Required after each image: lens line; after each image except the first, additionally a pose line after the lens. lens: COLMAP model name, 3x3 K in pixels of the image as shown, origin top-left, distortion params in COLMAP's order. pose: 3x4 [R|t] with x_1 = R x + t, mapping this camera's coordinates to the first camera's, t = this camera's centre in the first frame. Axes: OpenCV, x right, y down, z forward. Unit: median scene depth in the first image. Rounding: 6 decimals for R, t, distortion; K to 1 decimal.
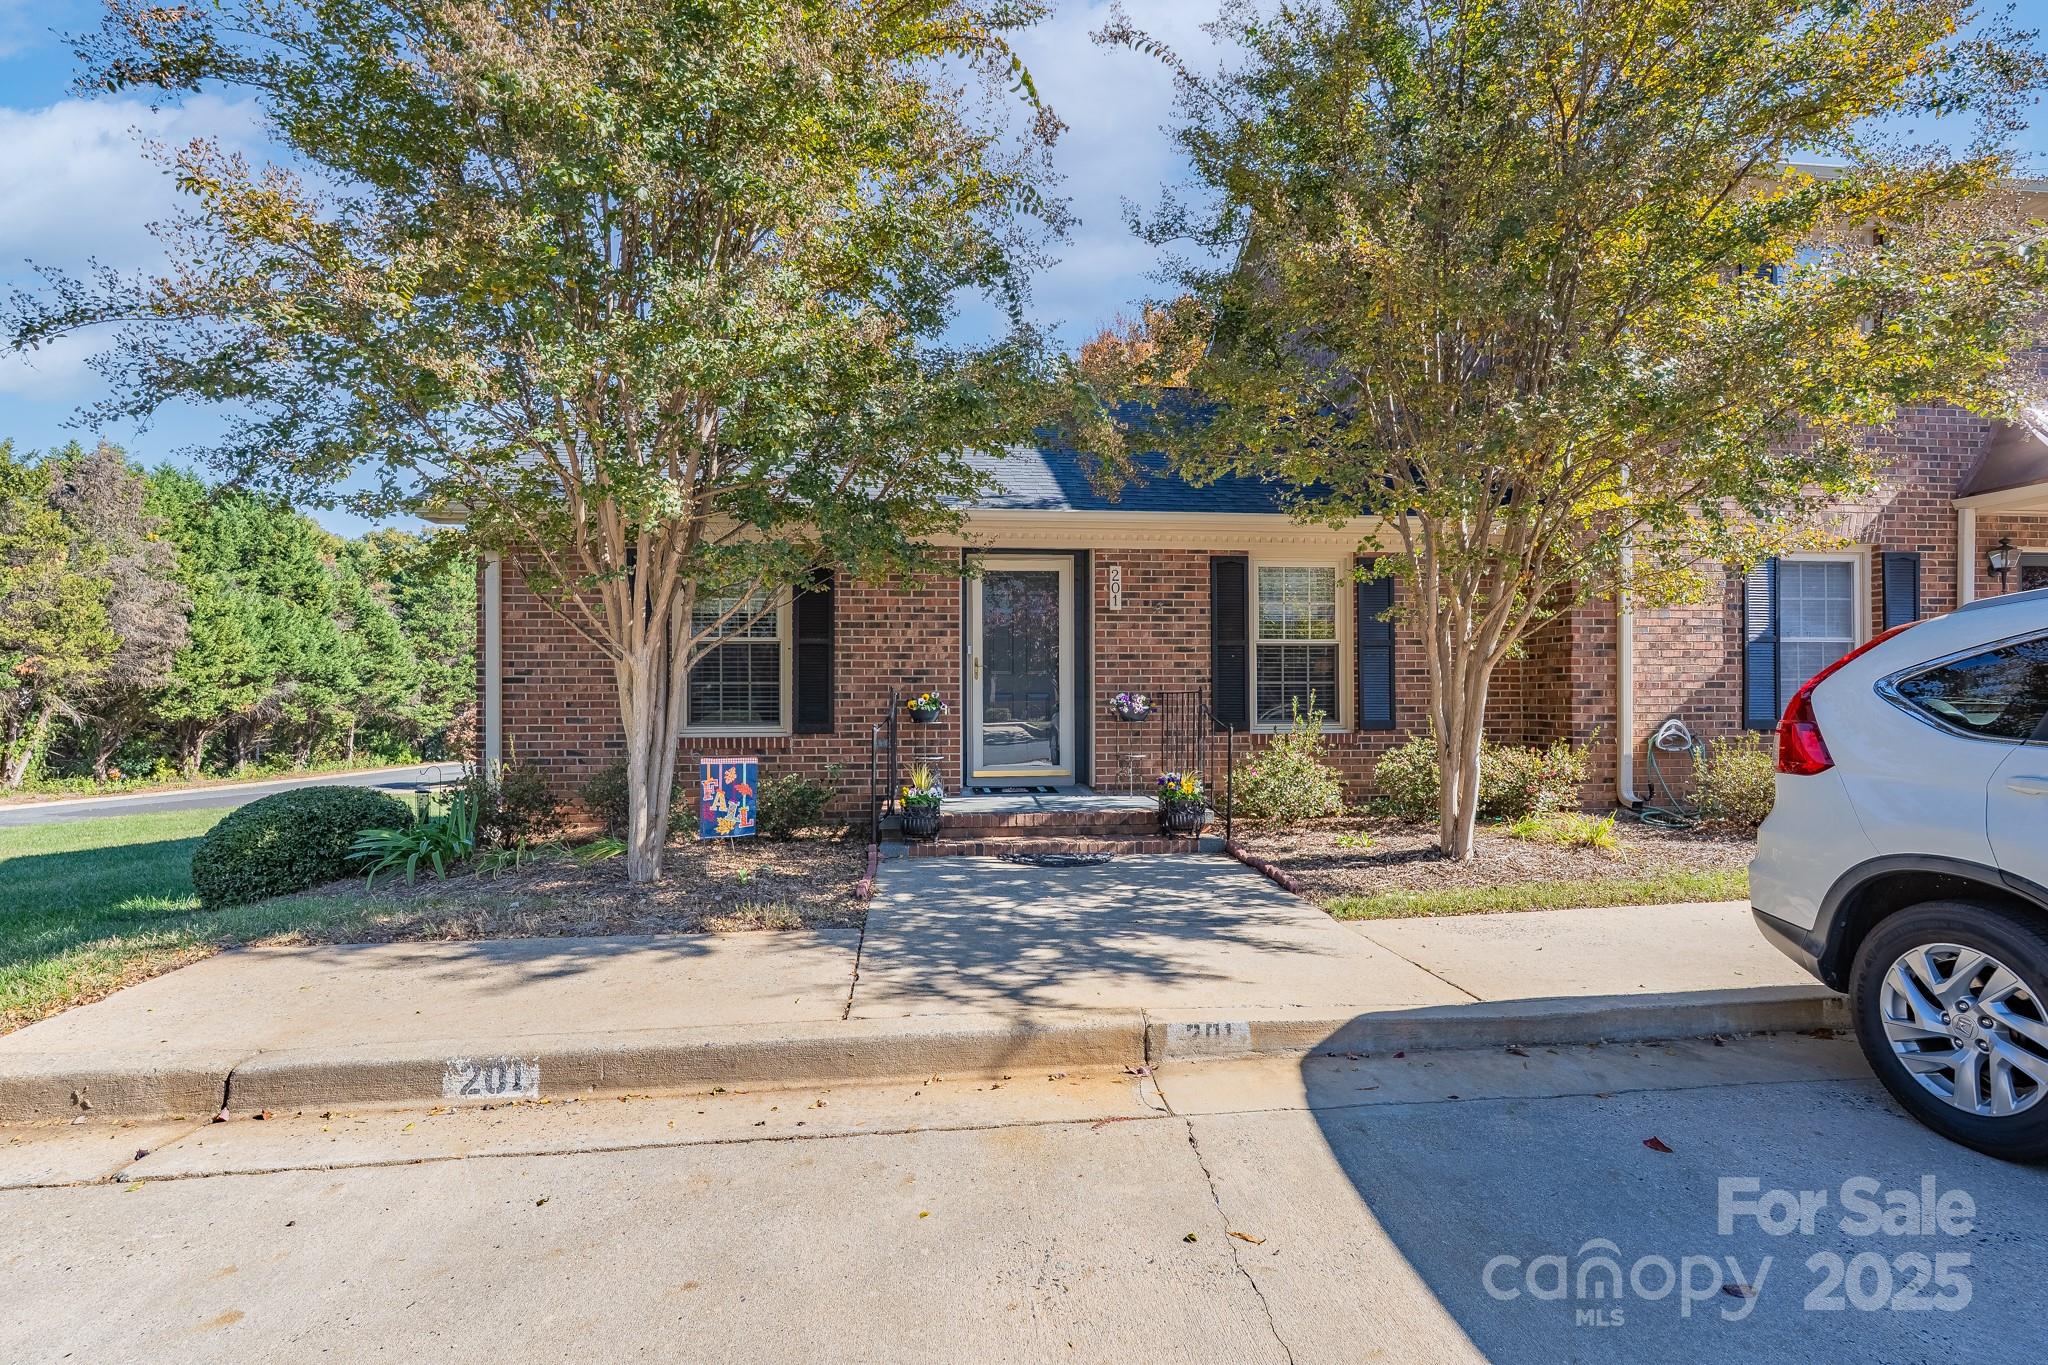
lens RADIAL K [[914.5, 0, 1021.5], [0, 914.5, 687.3], [0, 0, 1]] dist [-0.002367, 0.000695]
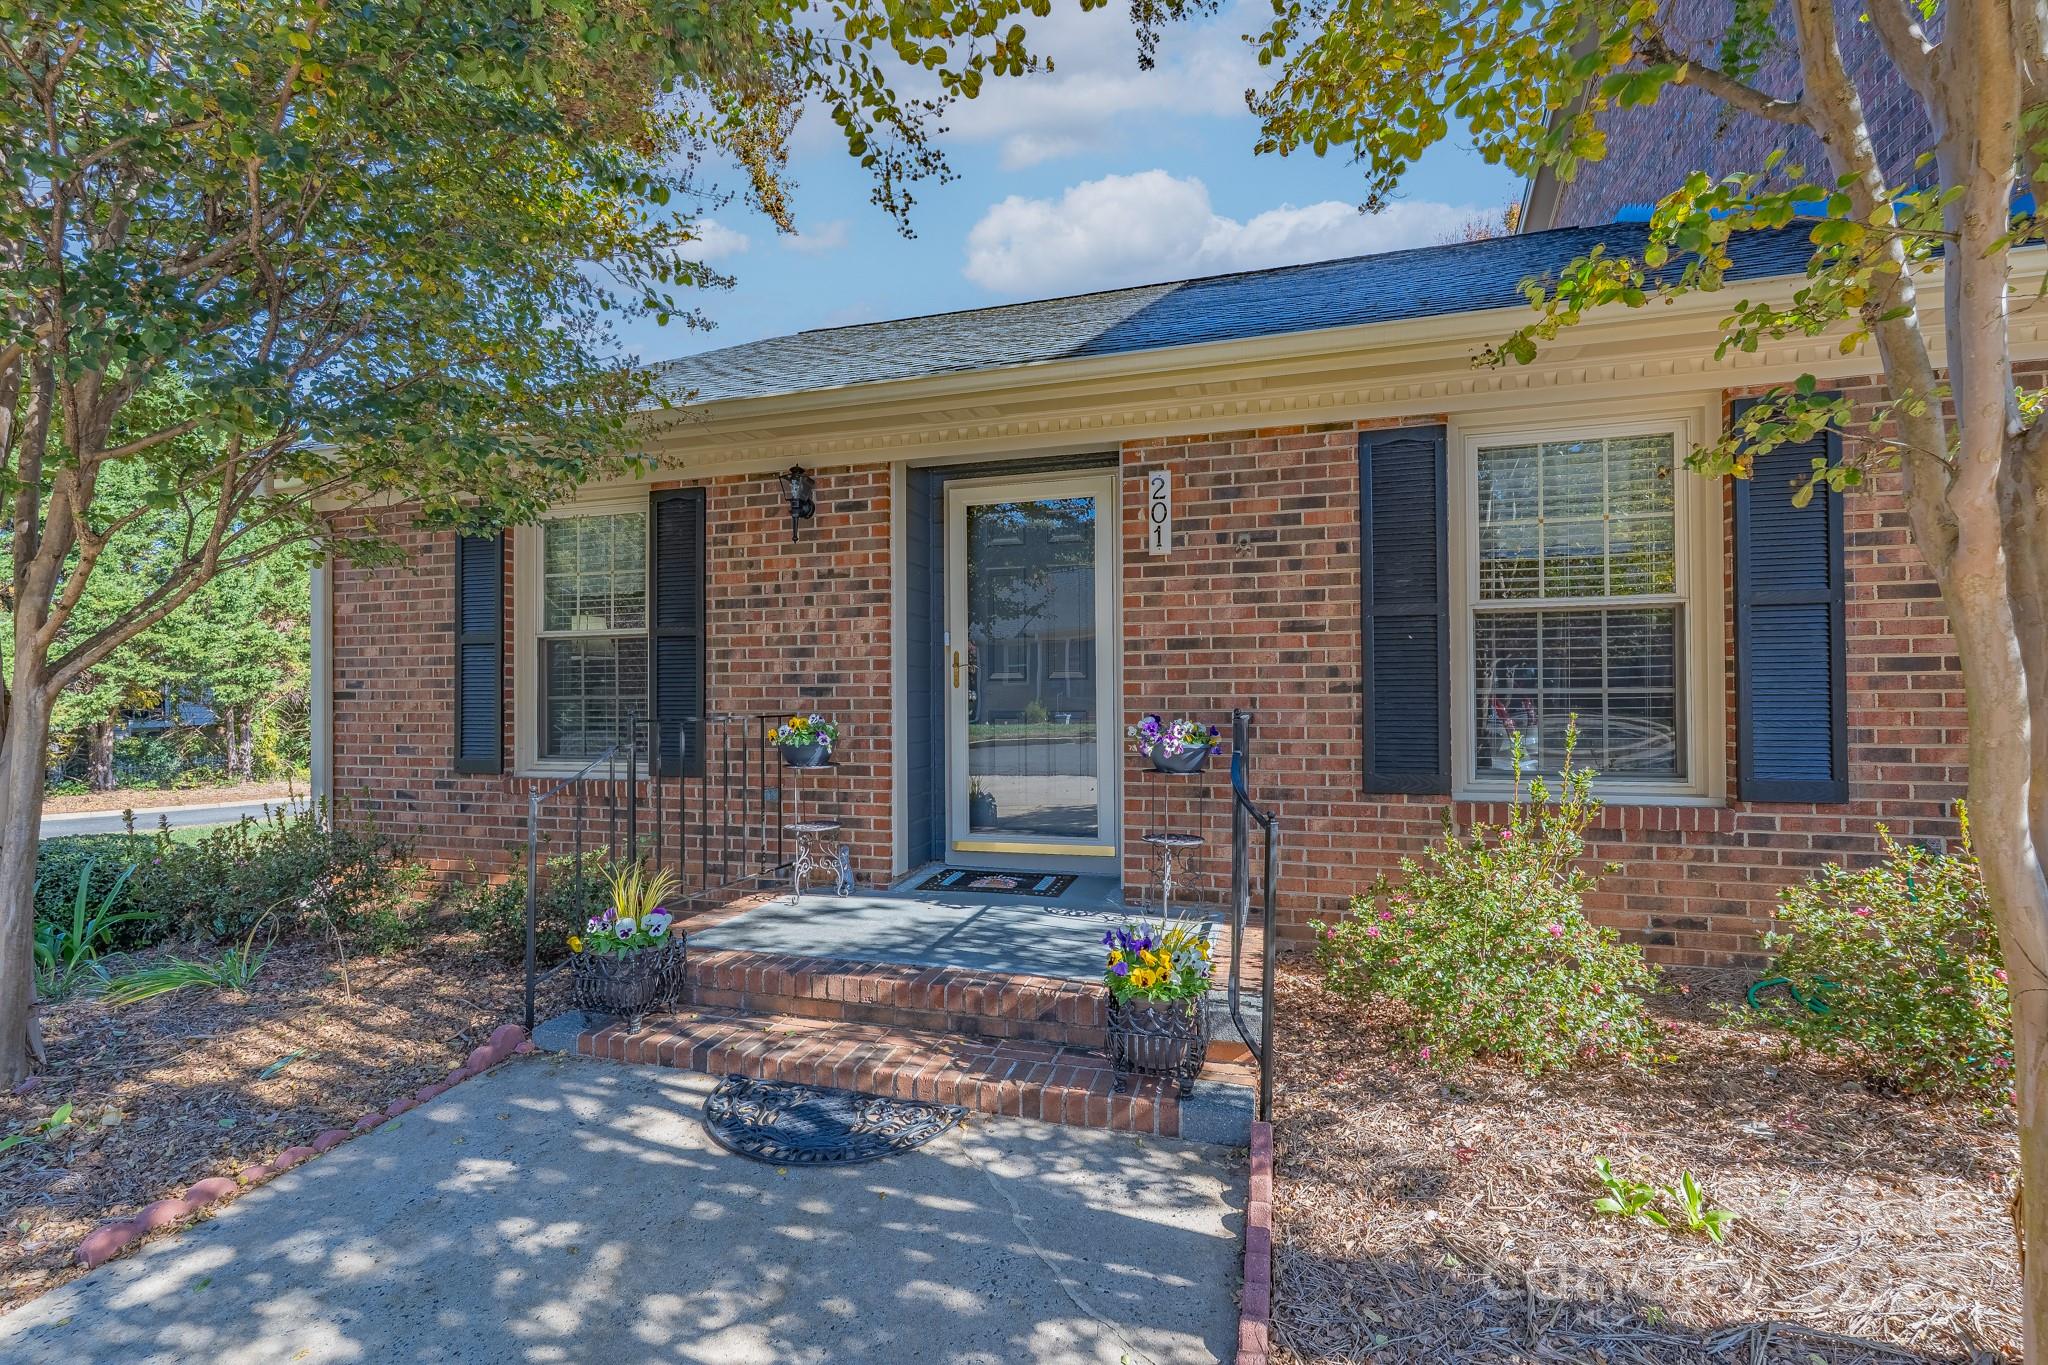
lens RADIAL K [[914.5, 0, 988.5], [0, 914.5, 690.5], [0, 0, 1]] dist [-0.002367, 0.000695]
pose [[0.925210, -0.005432, -0.379417, 0.209319], [0.009209, 0.999924, 0.008141, -0.012320], [0.379344, -0.011026, 0.925190, 0.476442]]
